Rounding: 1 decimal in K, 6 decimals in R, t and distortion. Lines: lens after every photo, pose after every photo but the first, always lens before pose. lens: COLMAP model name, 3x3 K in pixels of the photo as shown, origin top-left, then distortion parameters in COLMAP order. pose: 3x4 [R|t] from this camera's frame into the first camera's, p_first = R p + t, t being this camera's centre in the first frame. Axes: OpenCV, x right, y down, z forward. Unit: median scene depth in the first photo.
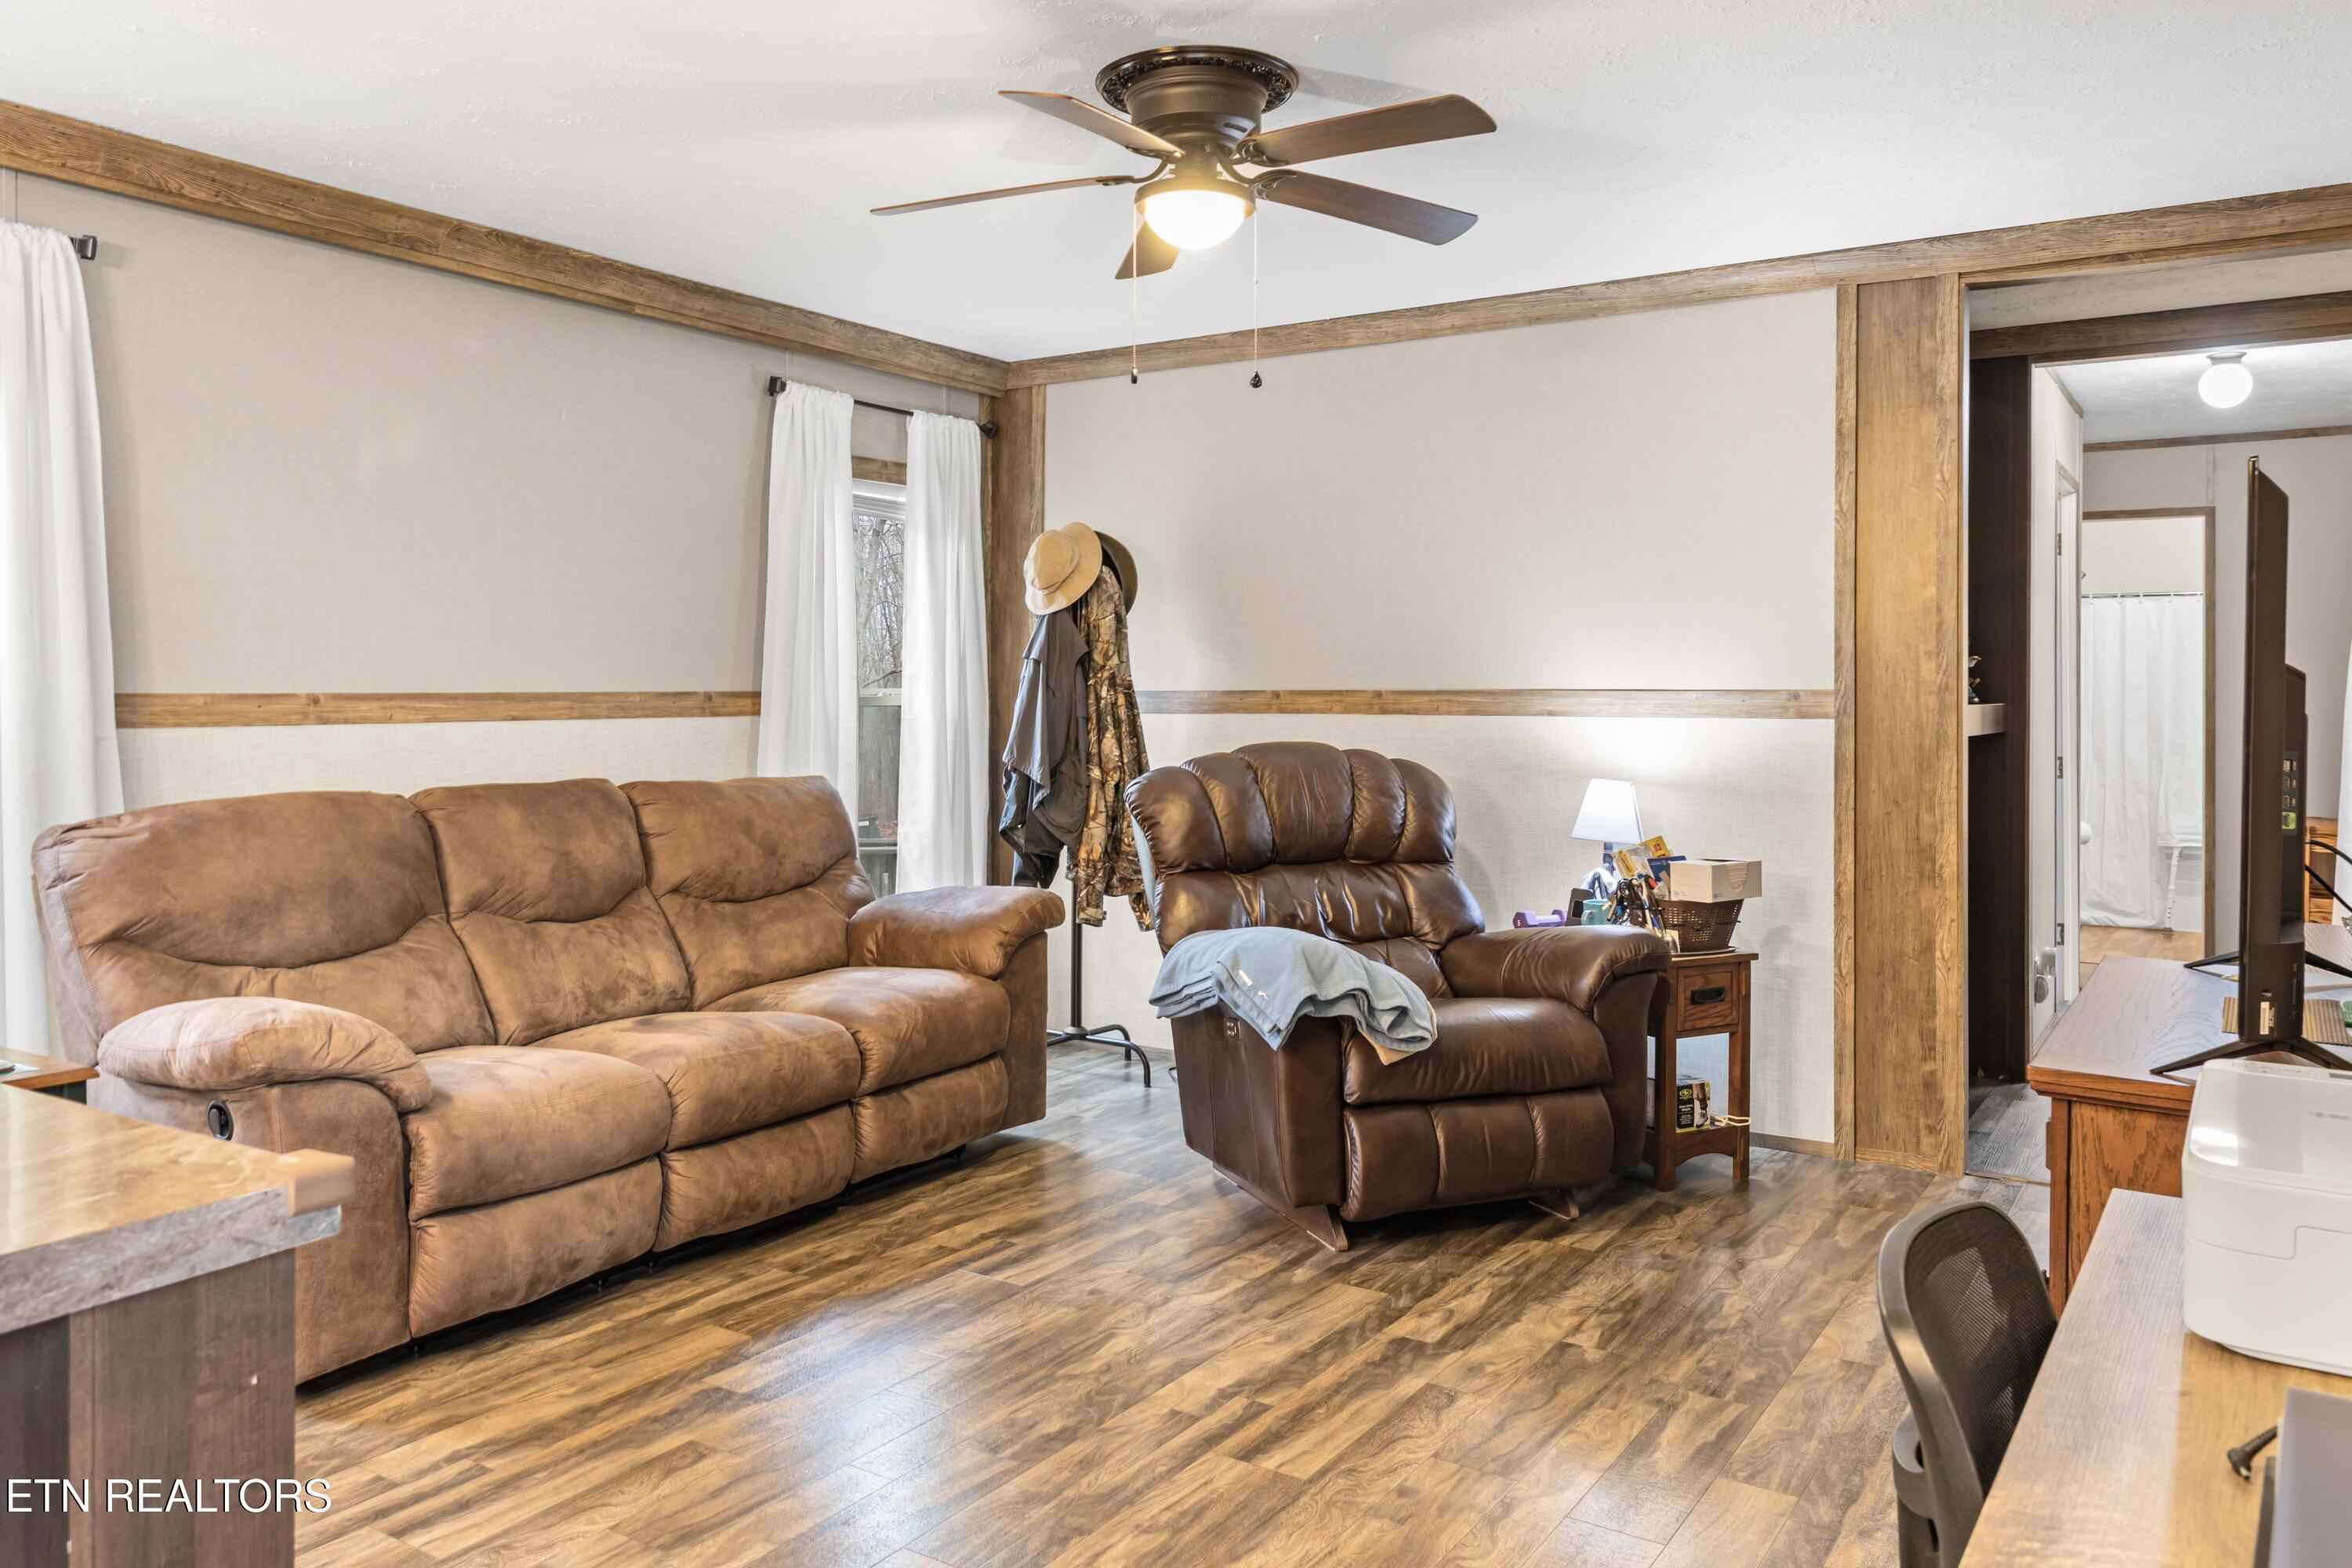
lens RADIAL K [[1710.6, 0, 1156.1], [0, 1710.6, 706.0], [0, 0, 1]] dist [0.003938, -0.002947]
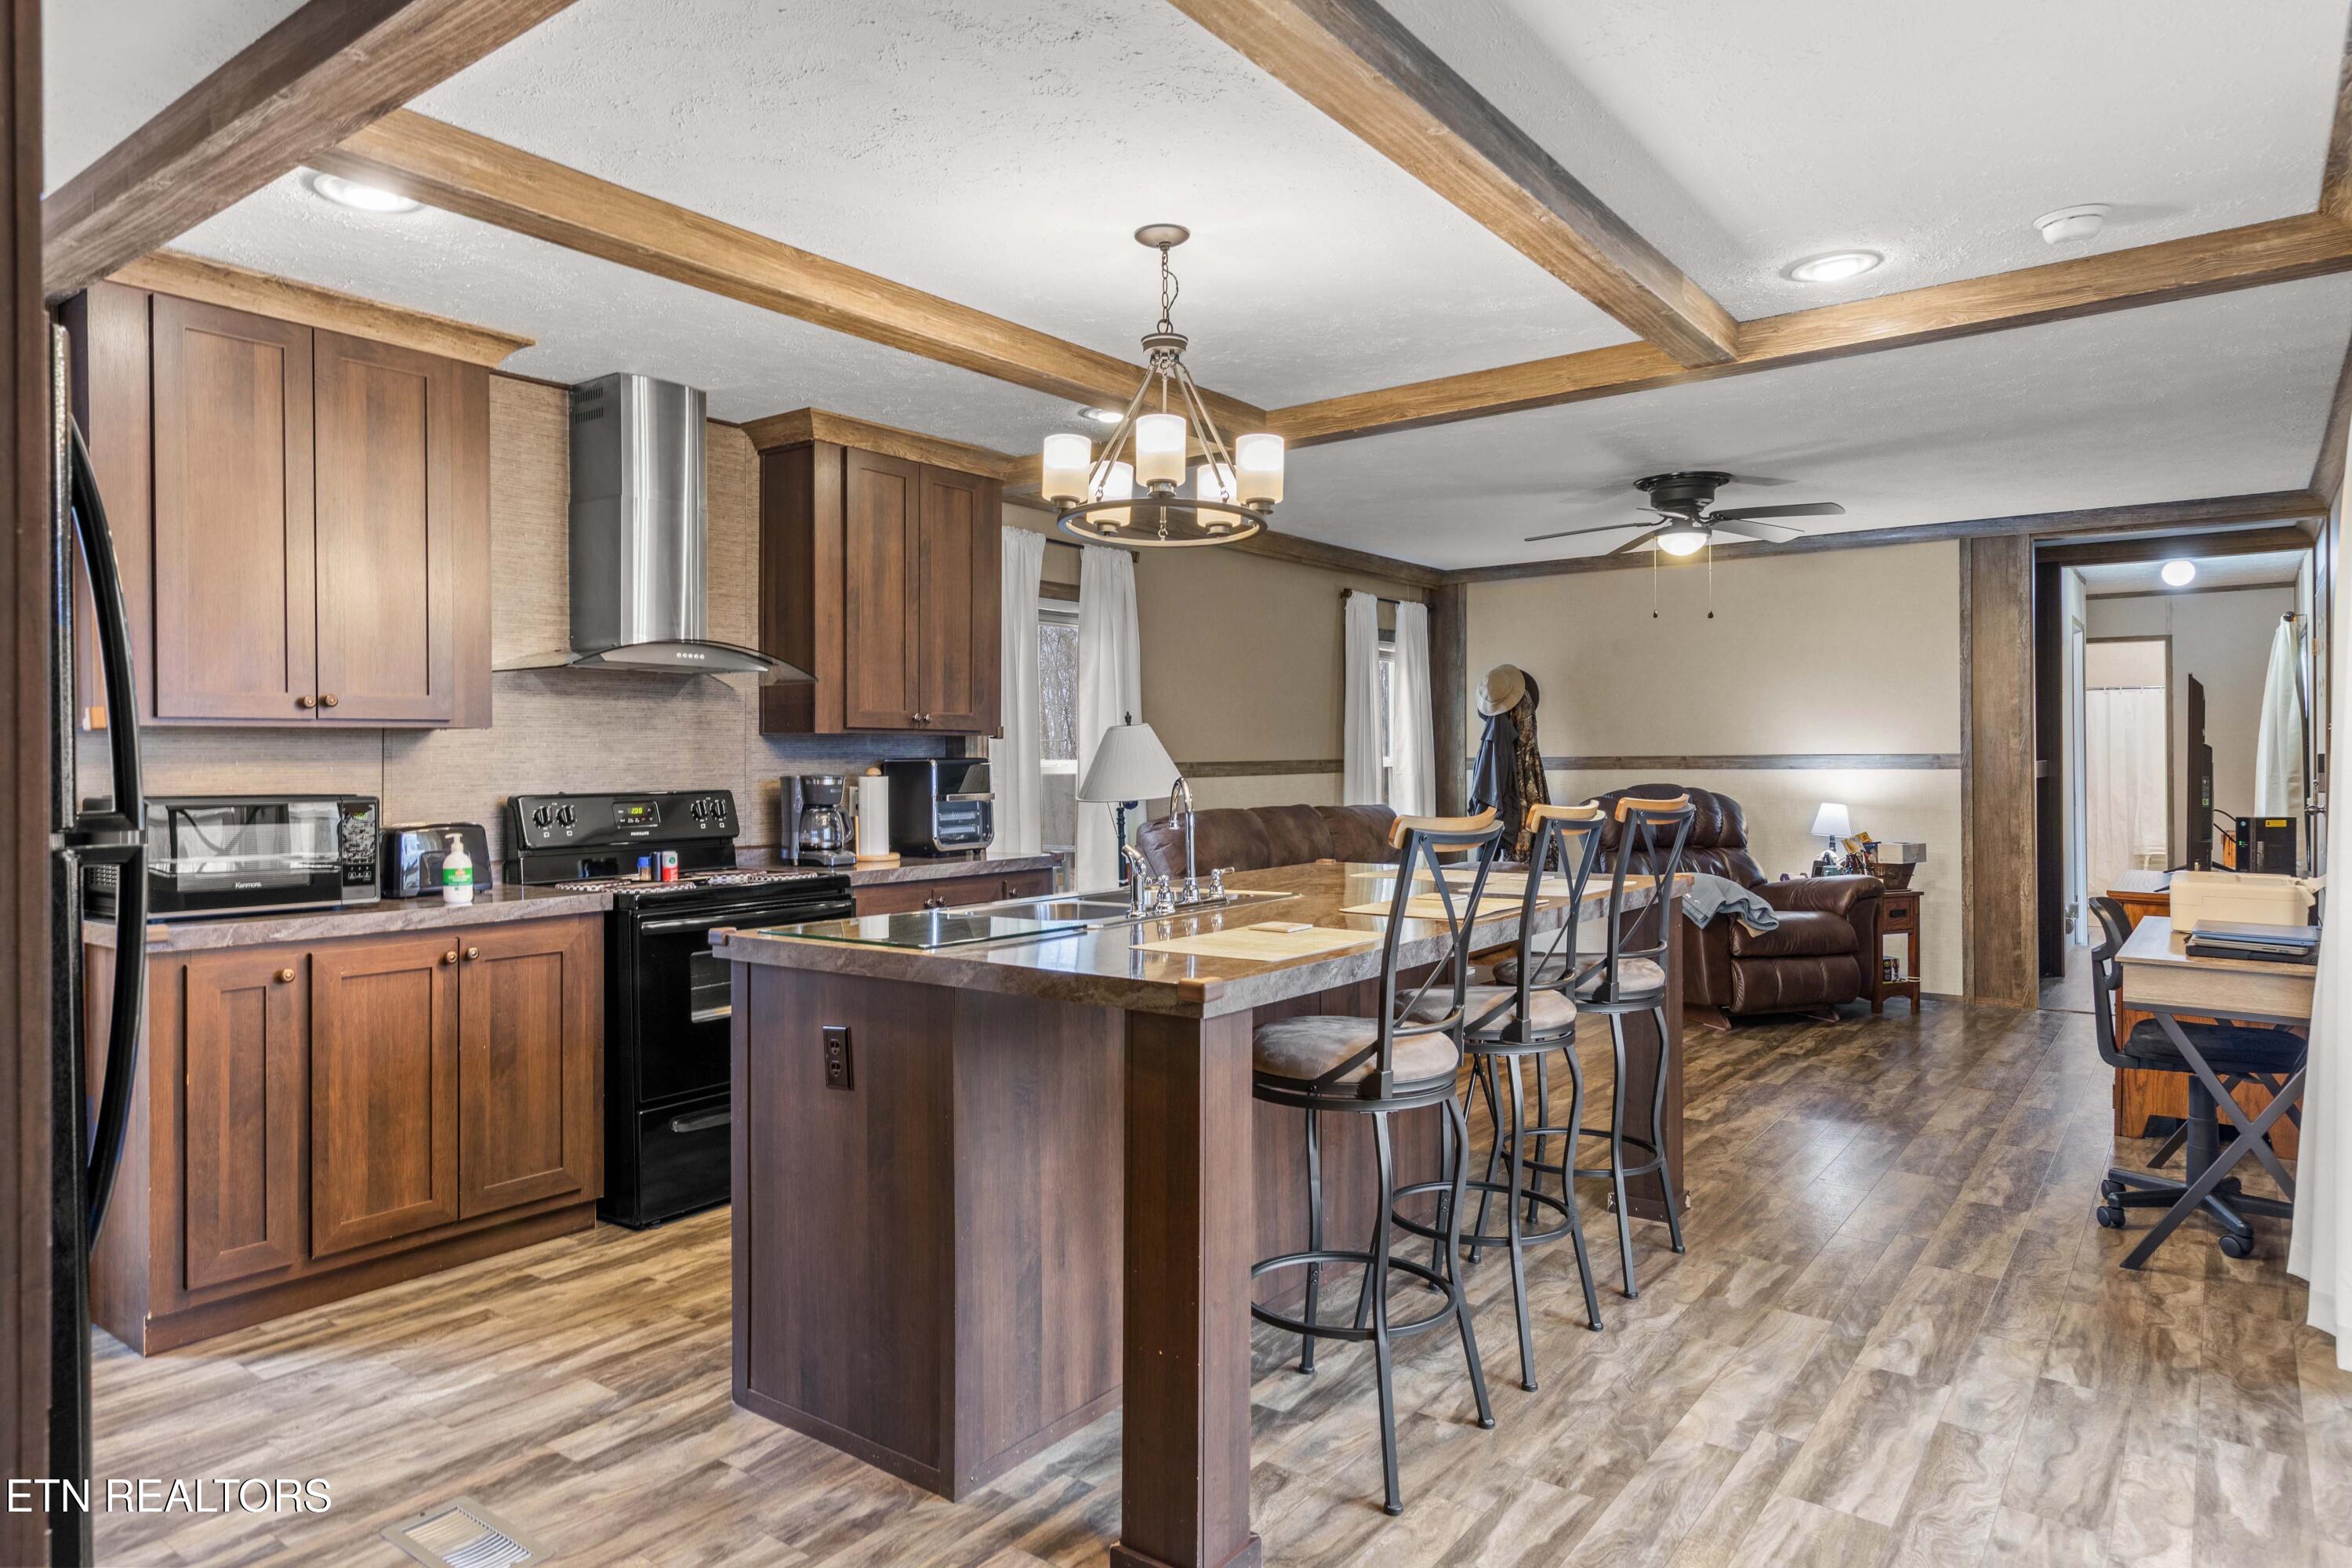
lens RADIAL K [[1412.3, 0, 1136.9], [0, 1412.3, 765.2], [0, 0, 1]] dist [0.002659, 0.000584]
pose [[0.996965, -0.008432, -0.077387, -0.378950], [0.008058, 0.999954, -0.005146, 0.003793], [0.077427, 0.004507, 0.996988, -0.607087]]
